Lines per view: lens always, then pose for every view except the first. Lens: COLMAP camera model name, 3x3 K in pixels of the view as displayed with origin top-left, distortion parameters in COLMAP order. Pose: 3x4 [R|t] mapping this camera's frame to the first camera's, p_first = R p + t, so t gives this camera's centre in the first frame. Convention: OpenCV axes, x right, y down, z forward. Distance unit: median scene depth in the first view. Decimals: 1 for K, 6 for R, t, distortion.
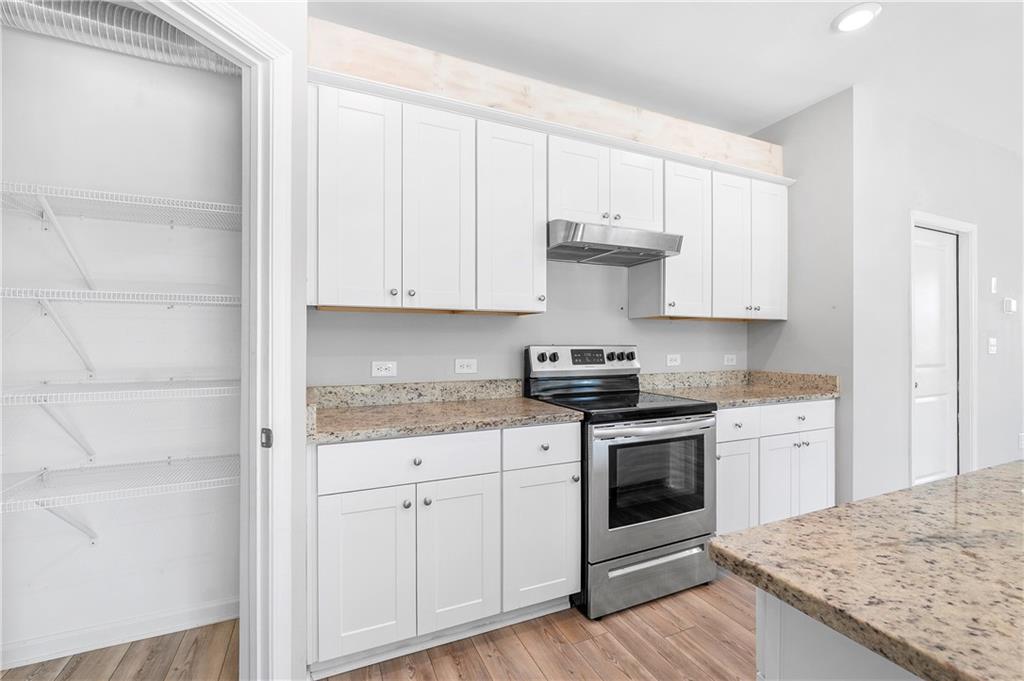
lens RADIAL K [[435.8, 0, 514.0], [0, 435.8, 339.7], [0, 0, 1]] dist [-0.007005, 0.001073]
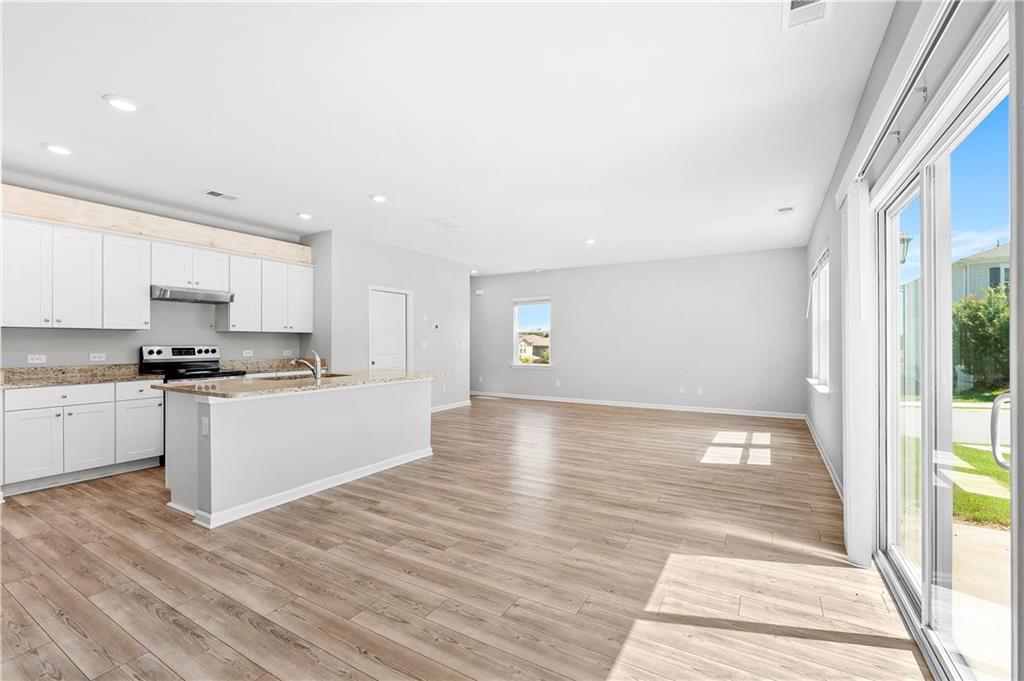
lens RADIAL K [[435.8, 0, 509.2], [0, 435.8, 341.4], [0, 0, 1]] dist [-0.007005, 0.001073]
pose [[0.819559, 0.001597, 0.572993, 0.262728], [-0.004194, 0.999986, 0.003211, -0.019163], [-0.572980, -0.005034, 0.819554, -1.483670]]
